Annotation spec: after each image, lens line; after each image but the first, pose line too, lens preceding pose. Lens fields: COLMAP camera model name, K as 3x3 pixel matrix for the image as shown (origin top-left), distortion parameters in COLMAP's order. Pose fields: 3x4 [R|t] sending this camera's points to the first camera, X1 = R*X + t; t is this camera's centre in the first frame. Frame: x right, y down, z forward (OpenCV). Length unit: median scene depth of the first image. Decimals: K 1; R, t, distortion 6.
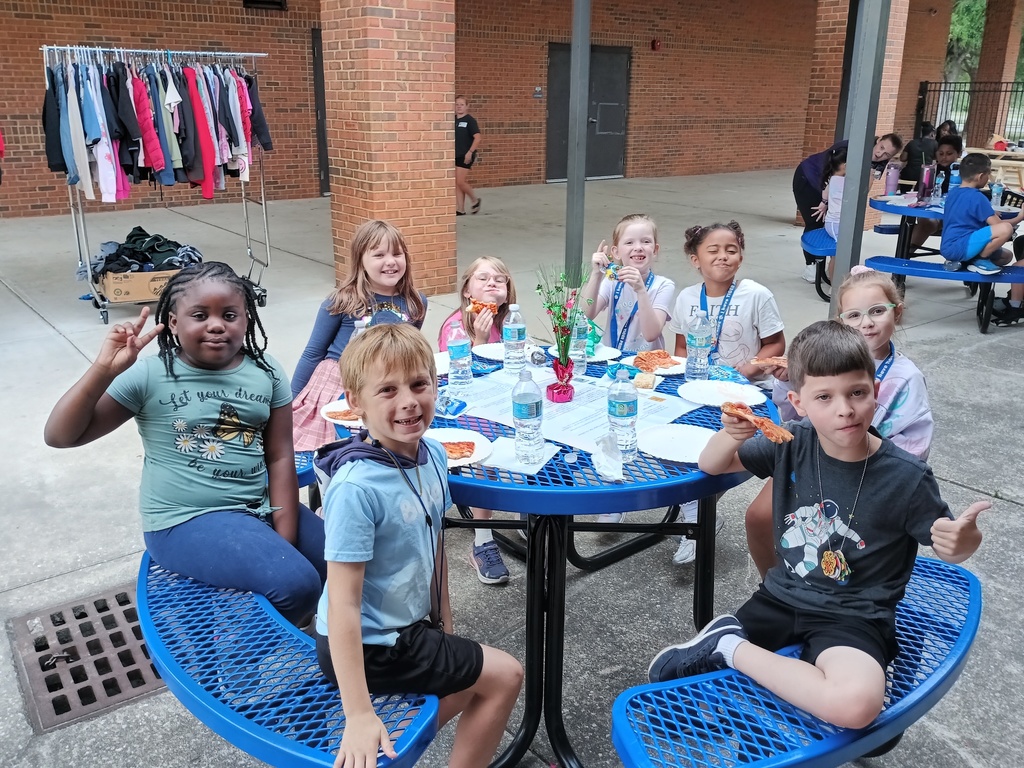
lens RADIAL K [[926.2, 0, 520.6], [0, 926.2, 388.3], [0, 0, 1]] dist [0.022286, -0.014840]
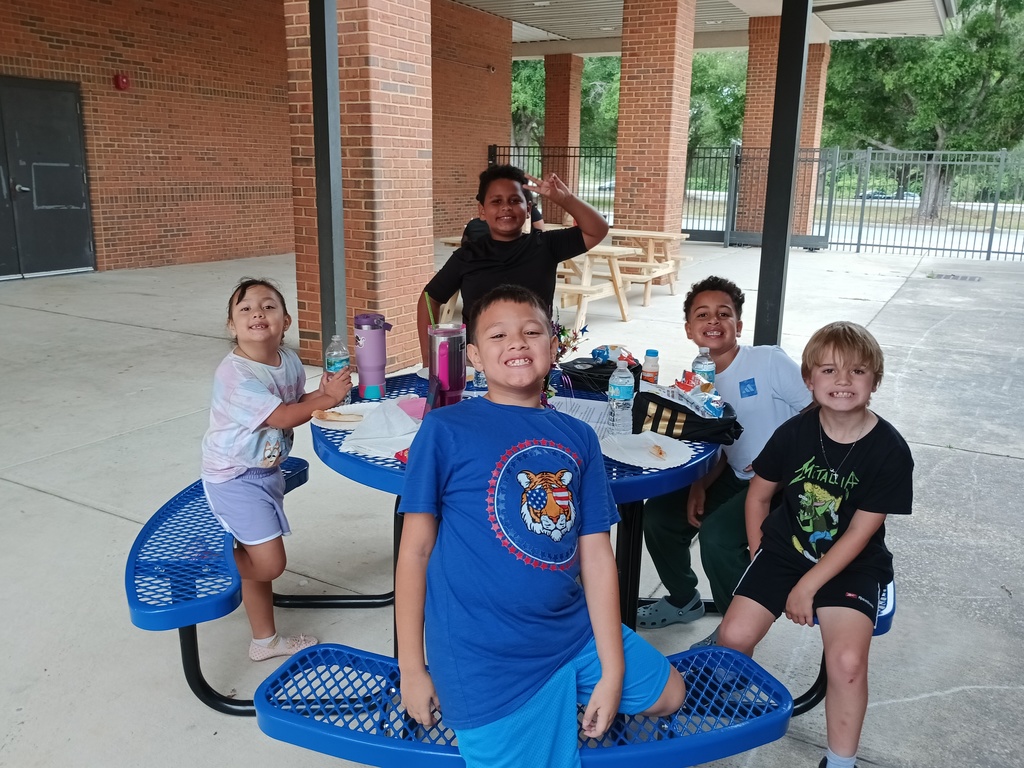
lens RADIAL K [[872.9, 0, 508.7], [0, 872.9, 384.3], [0, 0, 1]] dist [0.029865, -0.036316]
pose [[0.923134, -0.087945, 0.374285, 0.143079], [0.108990, 0.993413, -0.035392, -0.087111], [-0.368707, 0.073465, 0.926638, 0.291355]]
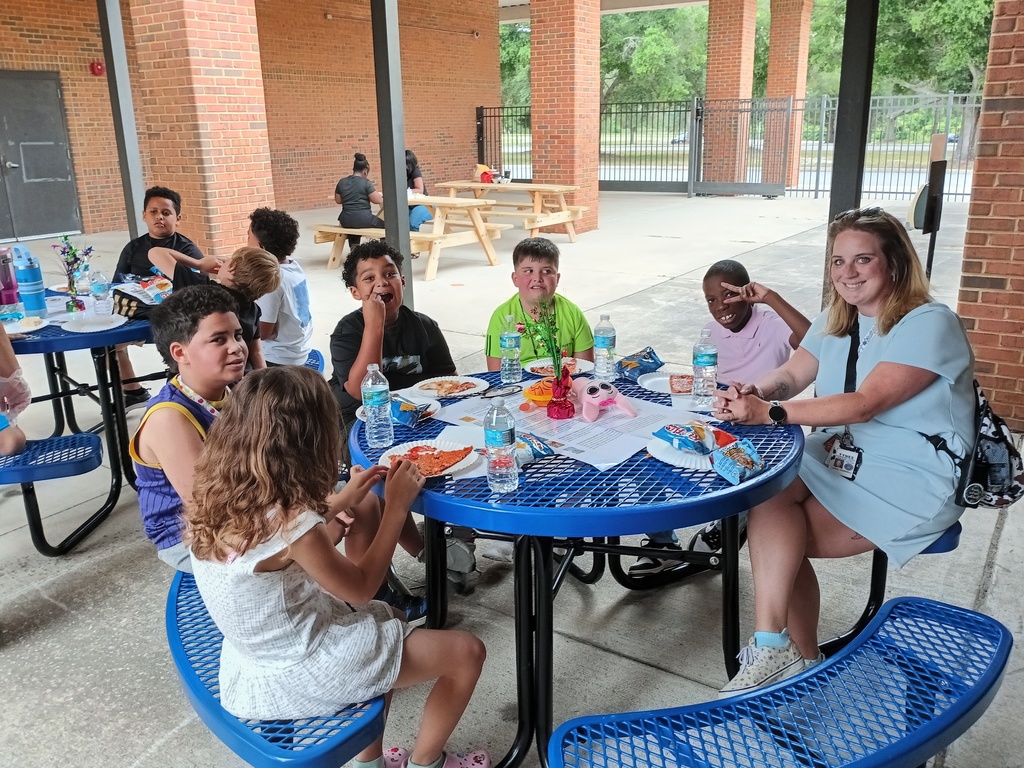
lens RADIAL K [[872.9, 0, 518.2], [0, 872.9, 382.3], [0, 0, 1]] dist [0.029865, -0.036316]
pose [[0.956092, -0.112195, 0.270741, 0.250206], [0.117875, 0.993017, -0.004757, -0.052252], [-0.268316, 0.036462, 0.962641, 0.176307]]
